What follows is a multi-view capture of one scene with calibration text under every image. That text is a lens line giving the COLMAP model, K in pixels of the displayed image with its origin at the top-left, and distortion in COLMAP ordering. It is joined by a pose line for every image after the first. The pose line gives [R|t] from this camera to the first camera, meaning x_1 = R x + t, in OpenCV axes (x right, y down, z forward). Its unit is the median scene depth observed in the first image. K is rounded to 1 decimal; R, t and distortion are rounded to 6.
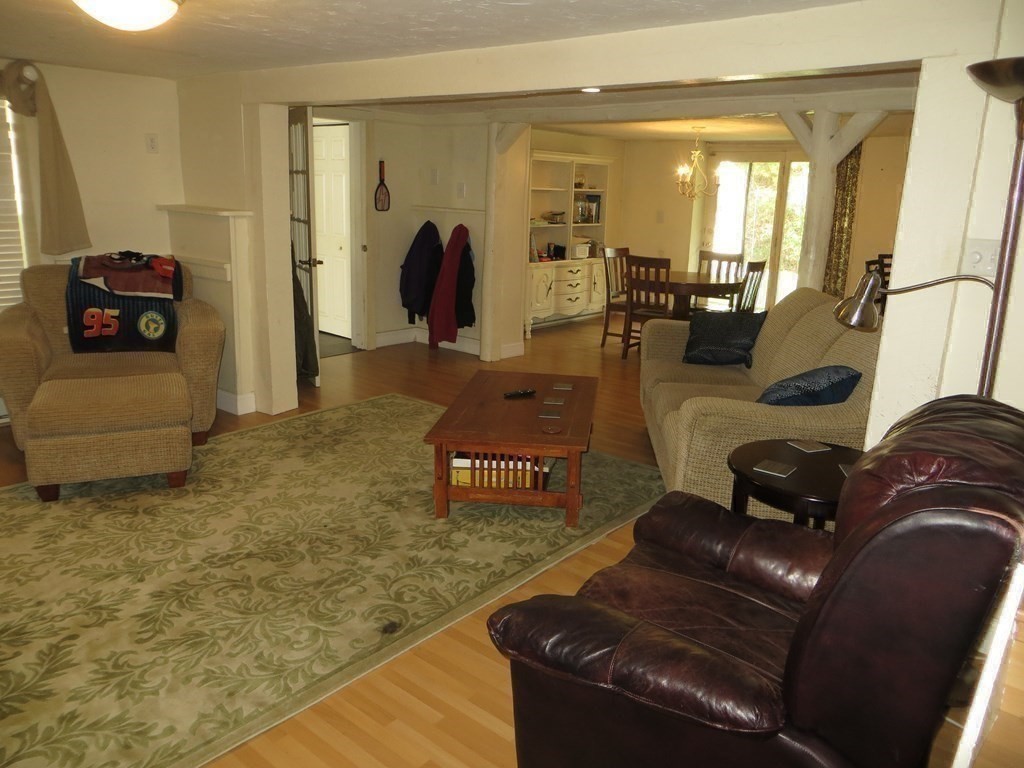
lens RADIAL K [[785.0, 0, 512.0], [0, 785.0, 384.0], [0, 0, 1]] dist [-0.003424, -0.004912]
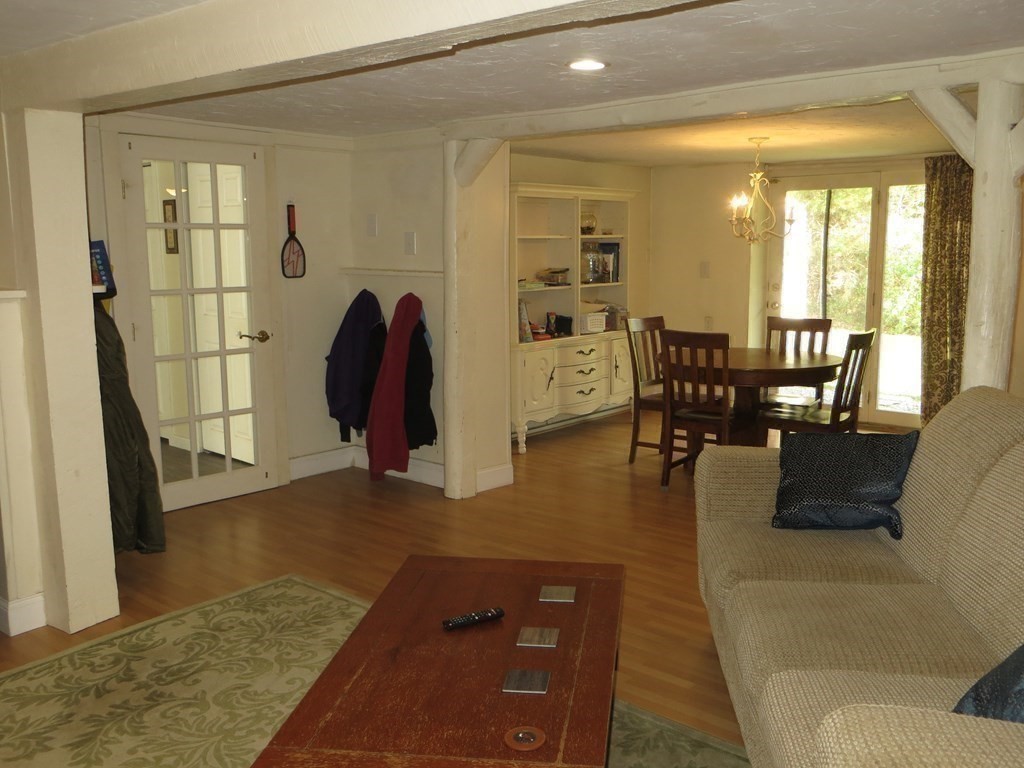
lens RADIAL K [[926.9, 0, 512.0], [0, 926.9, 384.0], [0, 0, 1]] dist [0.012668, 0.009340]
pose [[0.999276, -0.035457, -0.013760, 0.027390], [0.034086, 0.995397, -0.089567, -0.049484], [0.016872, 0.089033, 0.995886, 0.206744]]
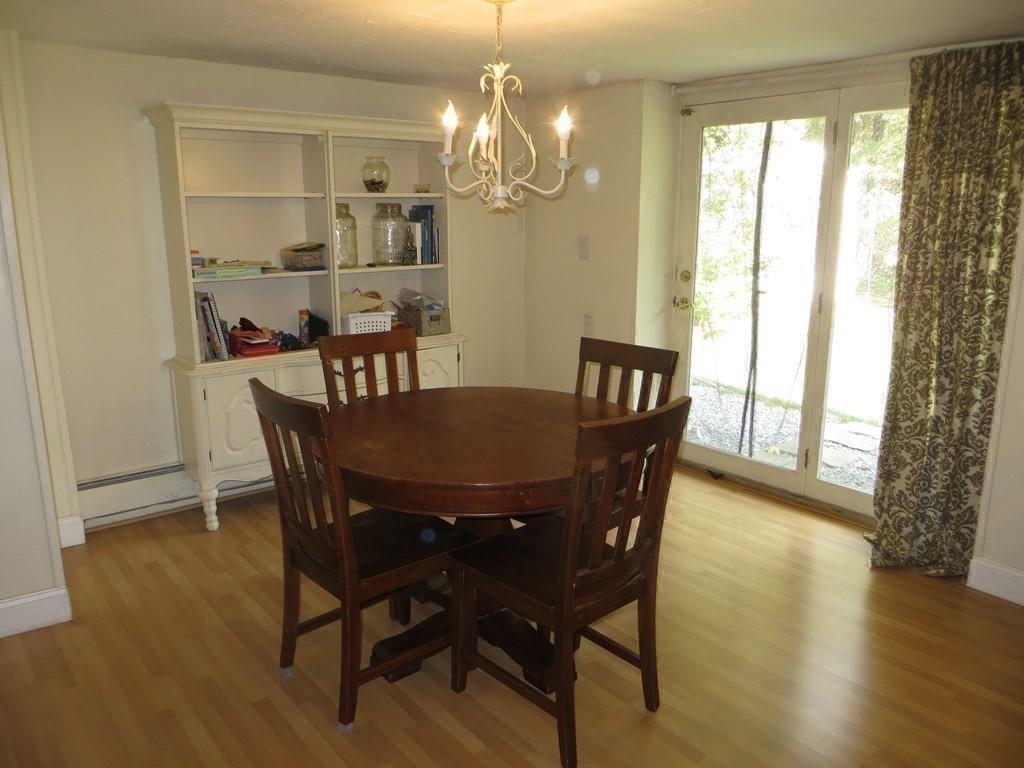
lens RADIAL K [[773.9, 0, 512.0], [0, 773.9, 384.0], [0, 0, 1]] dist [-0.009364, -0.000399]
pose [[0.982923, 0.014453, -0.183447, 0.292548], [-0.017867, 0.999696, -0.016972, -0.148292], [0.183146, 0.019960, 0.982883, 0.650554]]
